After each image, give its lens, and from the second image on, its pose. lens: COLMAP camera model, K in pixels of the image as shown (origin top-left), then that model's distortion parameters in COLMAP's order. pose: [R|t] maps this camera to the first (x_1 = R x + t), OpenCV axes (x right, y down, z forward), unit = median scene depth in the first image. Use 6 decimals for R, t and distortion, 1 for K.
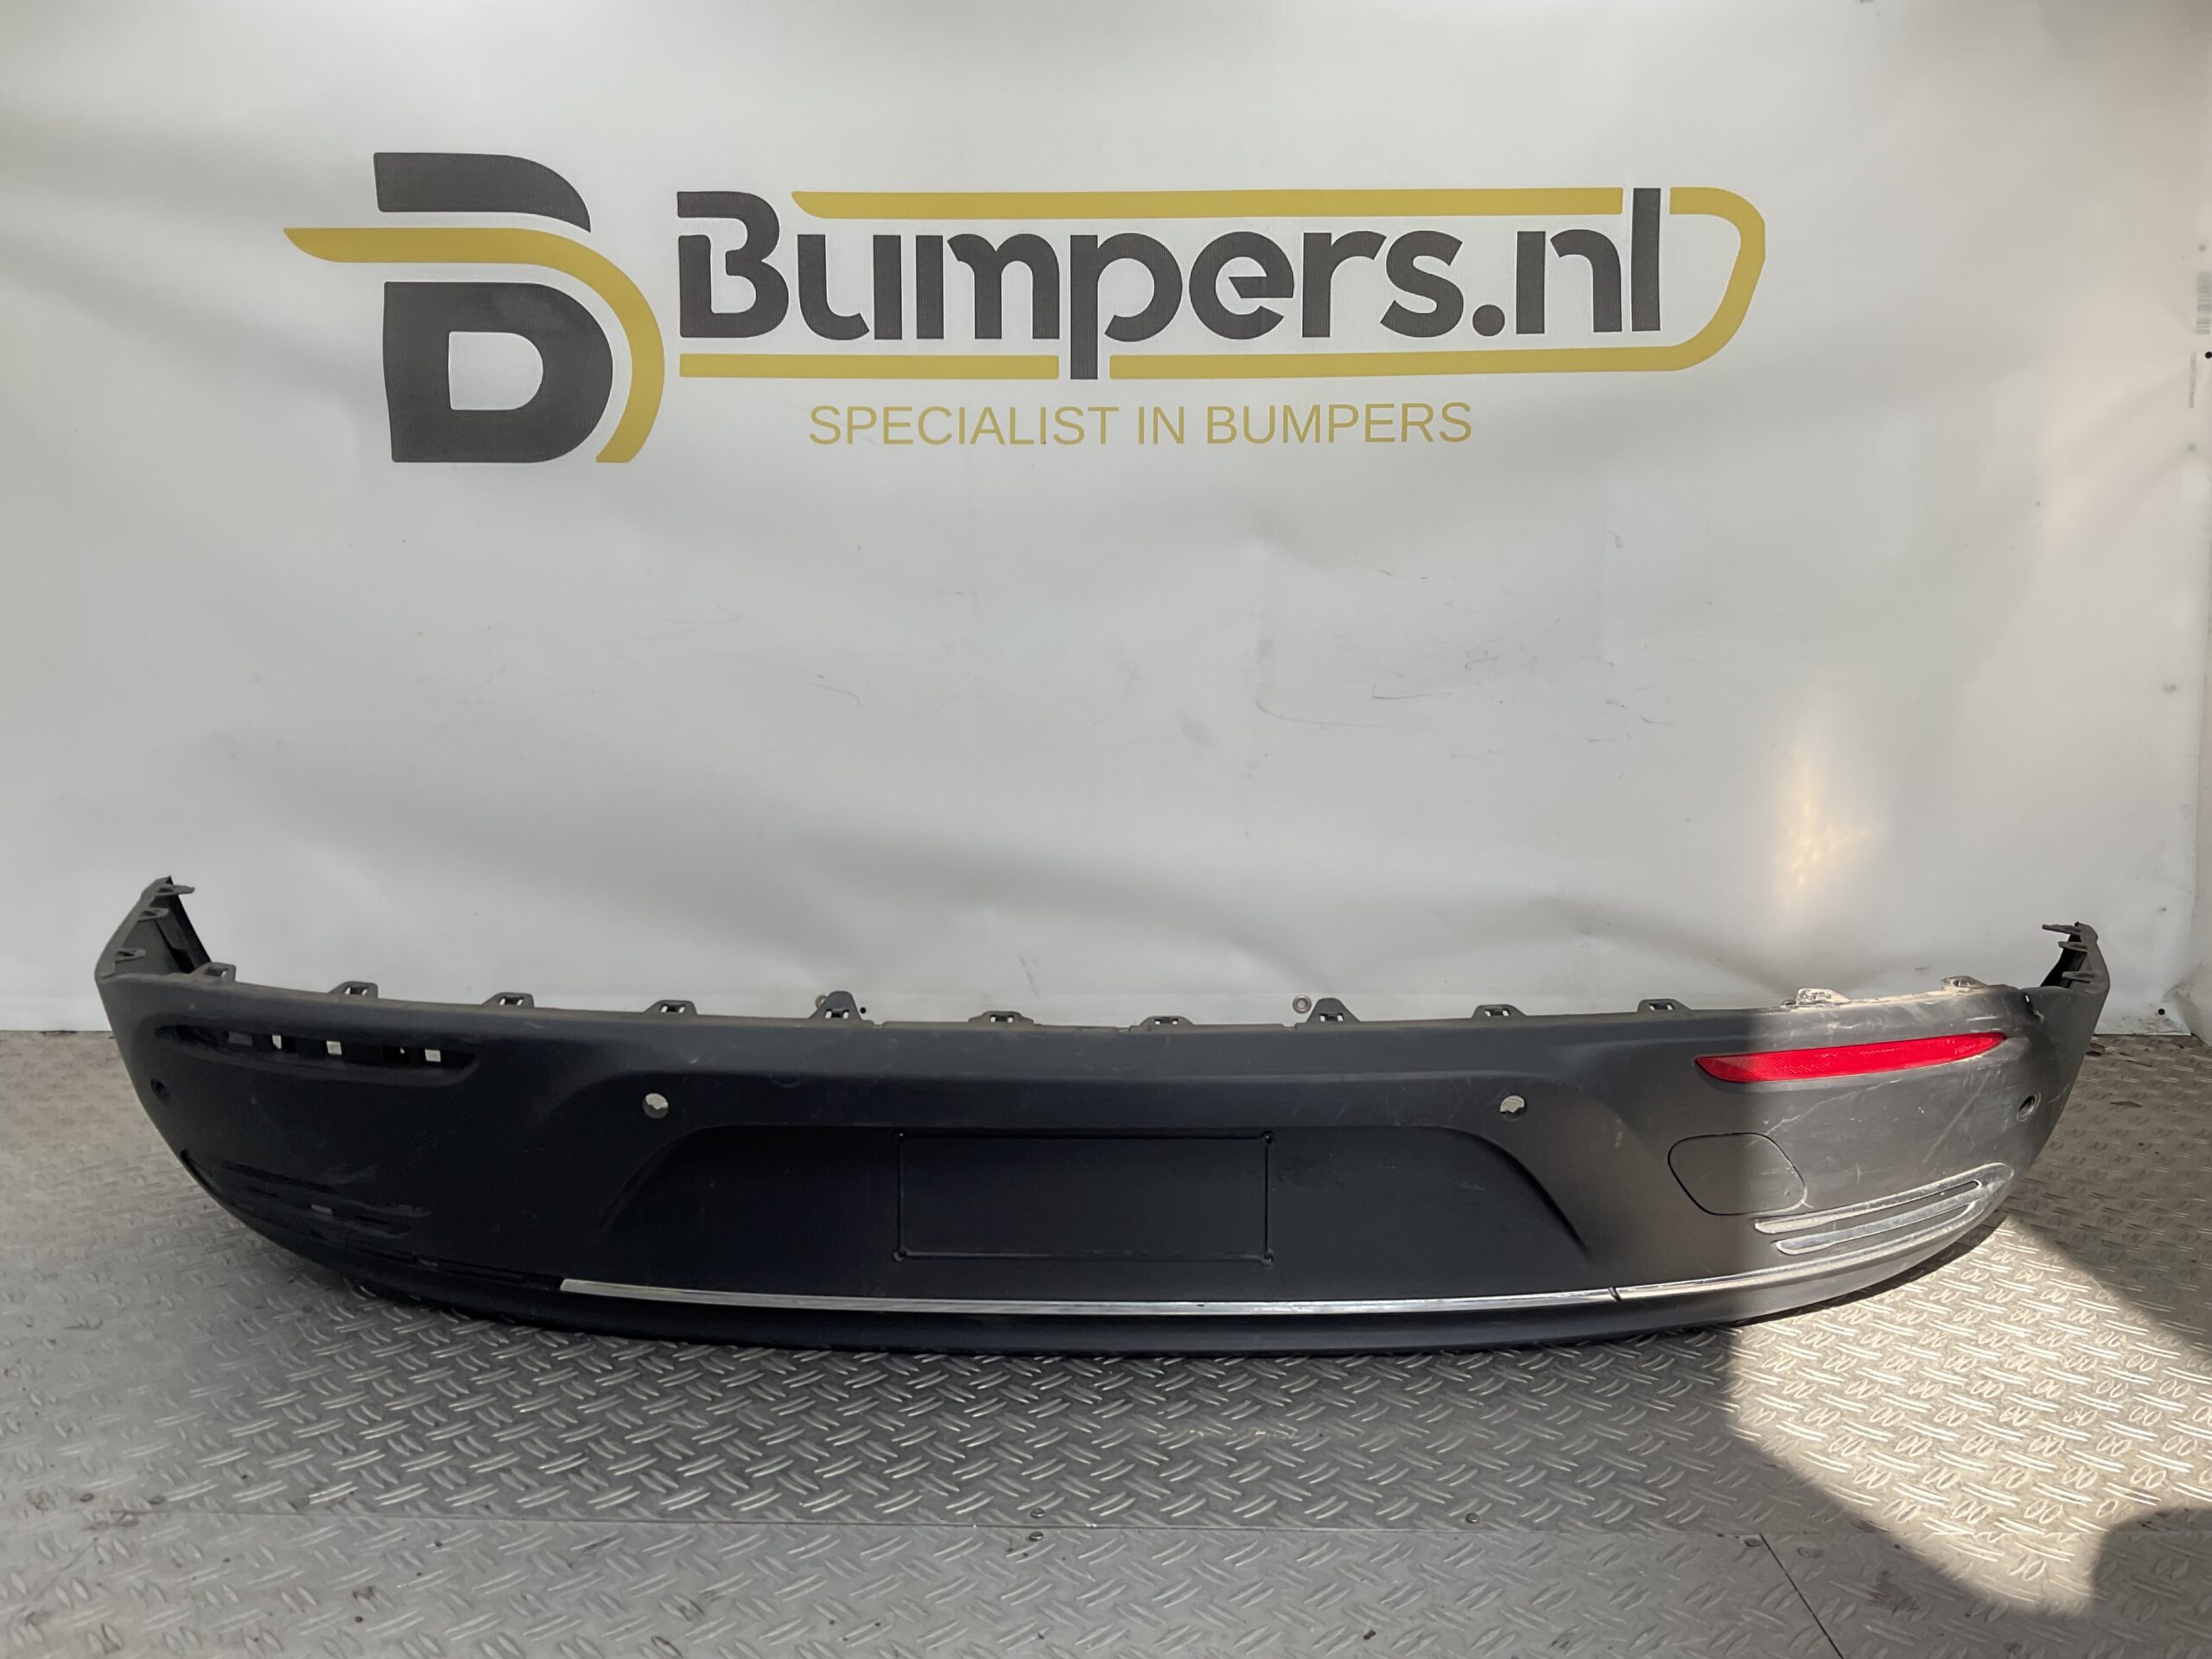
lens RADIAL K [[1800.6, 0, 1108.3], [0, 1800.6, 828.2], [0, 0, 1]] dist [0.029114, -0.060039]
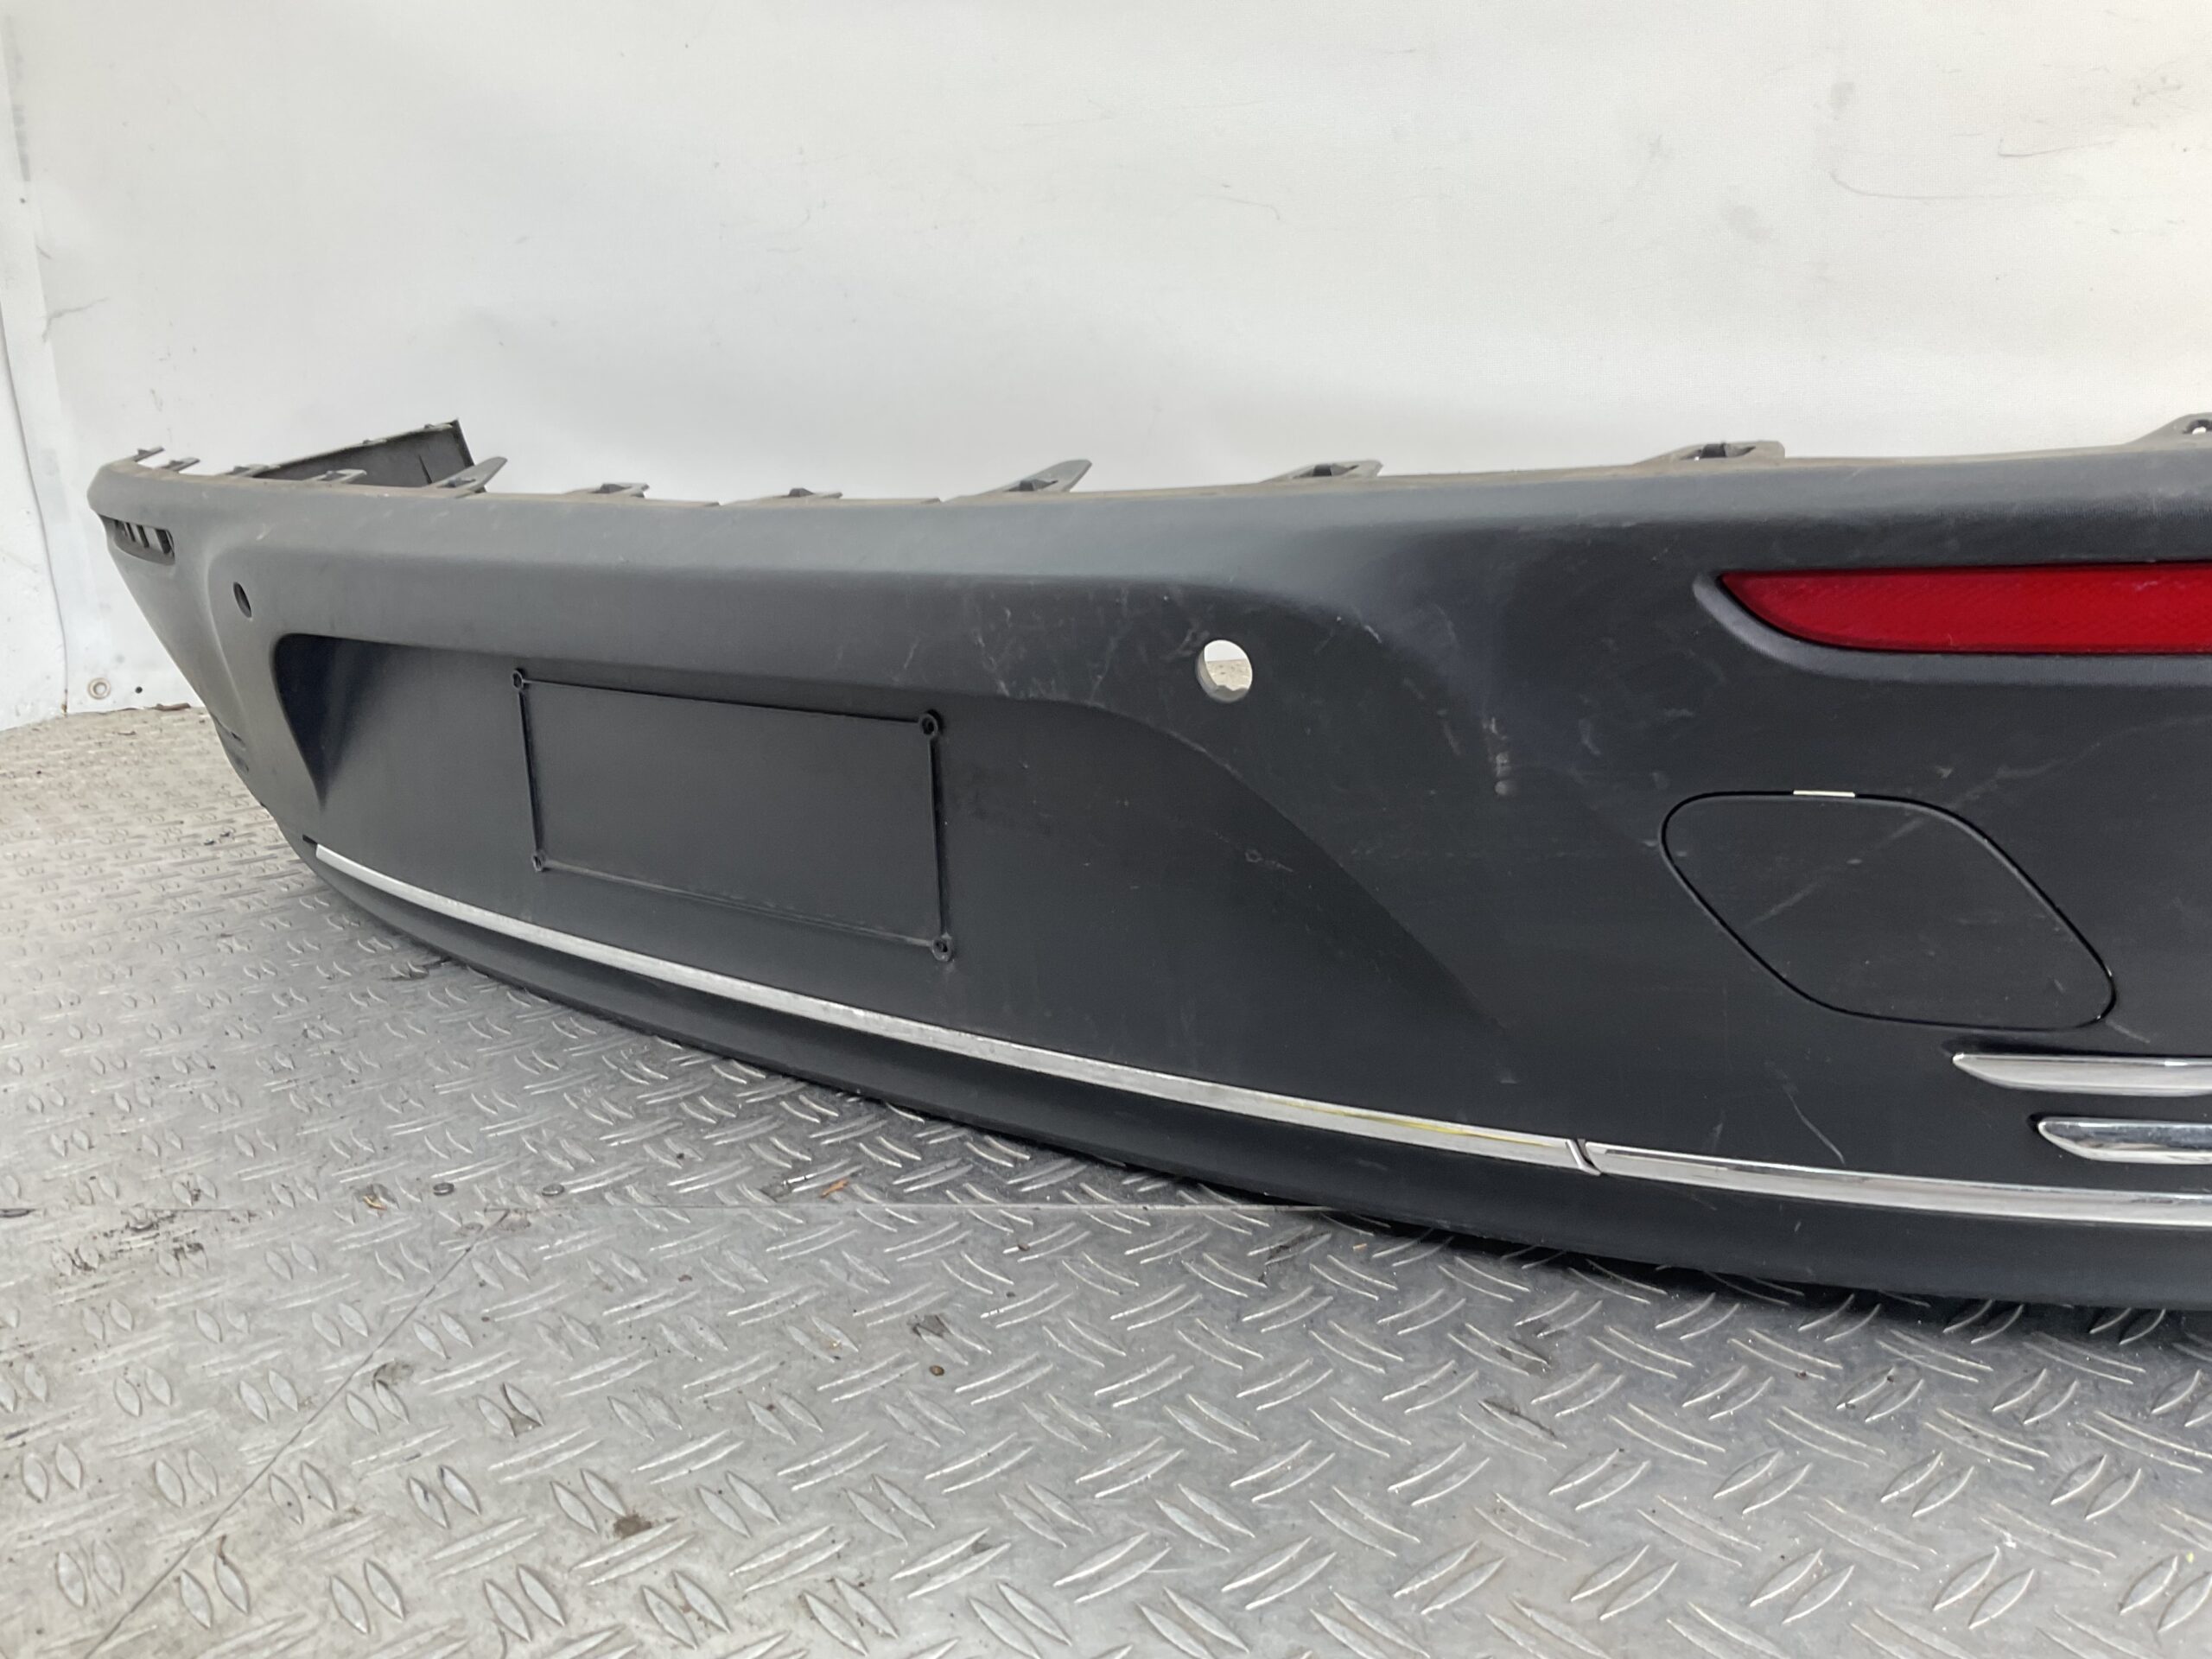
lens RADIAL K [[1800.6, 0, 1103.5], [0, 1800.6, 808.0], [0, 0, 1]] dist [0.029114, -0.060039]
pose [[0.990237, -0.042082, -0.132892, -0.239784], [0.057050, 0.992191, 0.110914, 0.174541], [0.127187, -0.117413, 0.984905, 0.404032]]
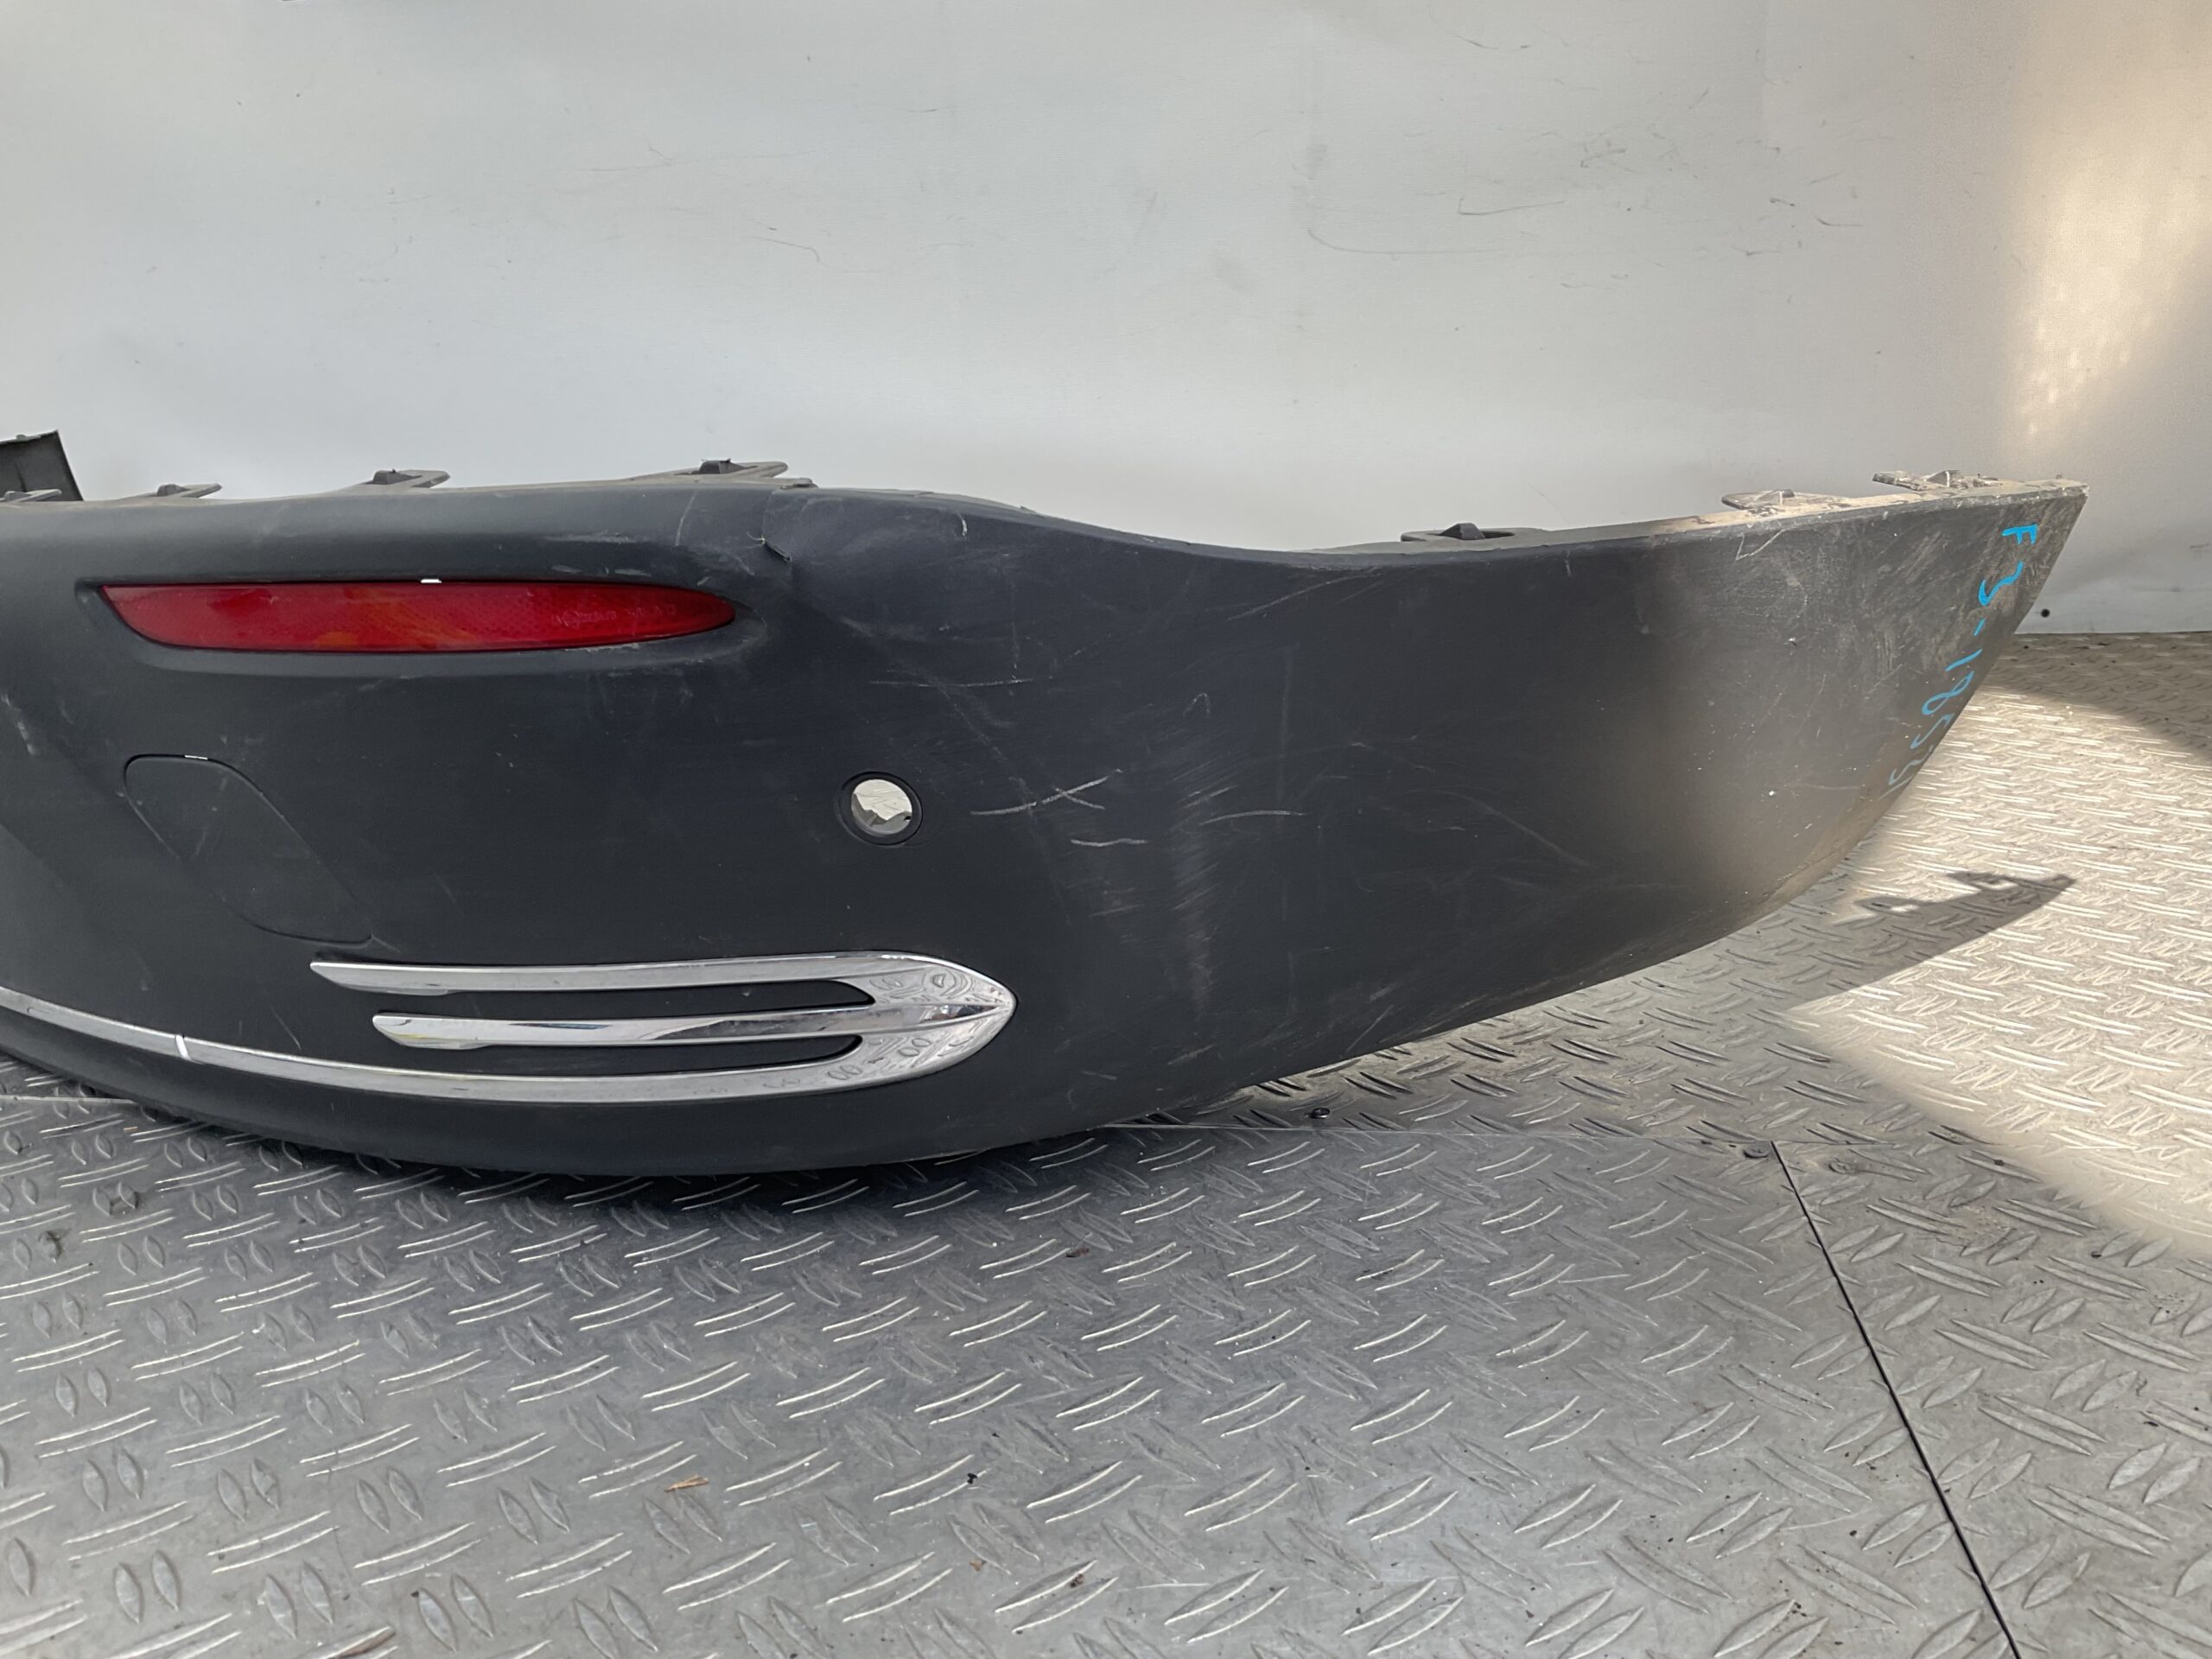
lens RADIAL K [[1800.6, 0, 1111.7], [0, 1800.6, 849.4], [0, 0, 1]] dist [0.029114, -0.060039]
pose [[0.988924, -0.009044, -0.148149, 0.215270], [0.027062, 0.992398, 0.120059, 0.196300], [0.145937, -0.122739, 0.981650, 0.340621]]
